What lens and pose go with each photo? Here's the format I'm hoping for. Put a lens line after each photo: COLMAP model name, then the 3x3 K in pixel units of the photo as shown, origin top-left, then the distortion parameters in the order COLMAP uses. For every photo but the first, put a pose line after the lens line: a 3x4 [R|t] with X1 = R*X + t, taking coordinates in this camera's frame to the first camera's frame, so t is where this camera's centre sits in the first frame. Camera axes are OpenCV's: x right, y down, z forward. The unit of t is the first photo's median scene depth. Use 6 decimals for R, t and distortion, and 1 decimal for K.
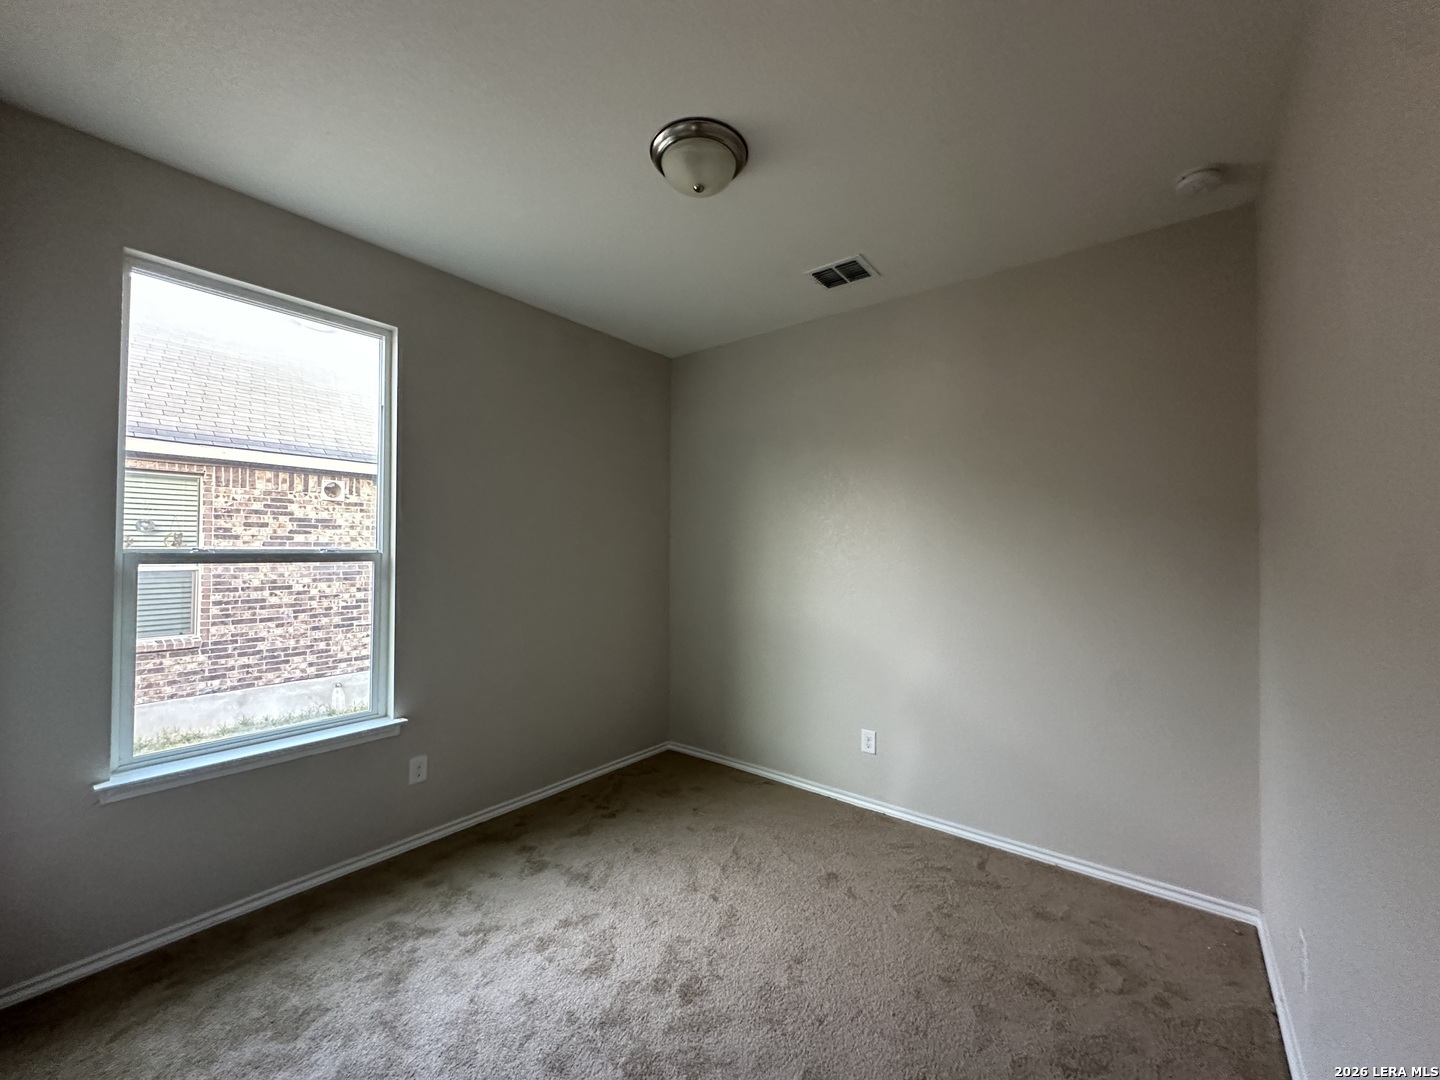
lens RADIAL K [[573.2, 0, 726.8], [0, 573.2, 545.3], [0, 0, 1]] dist [-0.003884, 0.000468]
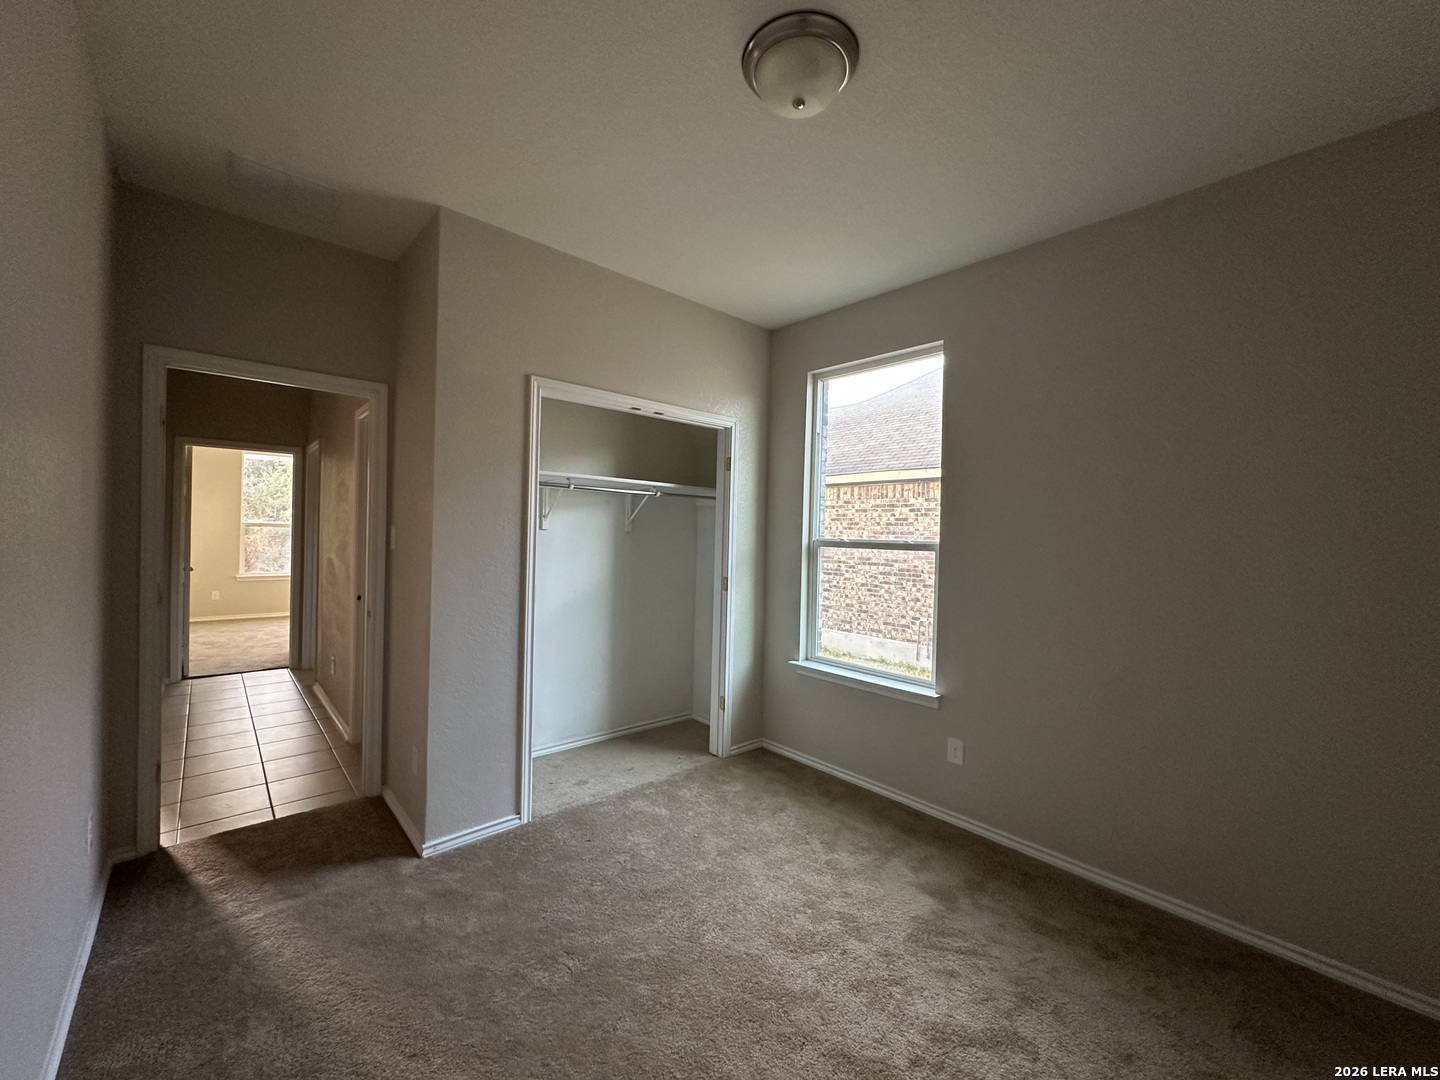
lens RADIAL K [[573.2, 0, 706.6], [0, 573.2, 537.8], [0, 0, 1]] dist [-0.003884, 0.000468]
pose [[-0.188458, -0.002925, -0.982077, 0.686281], [-0.023245, 0.999729, 0.001483, 0.009809], [0.981806, 0.023108, -0.188474, 0.872378]]
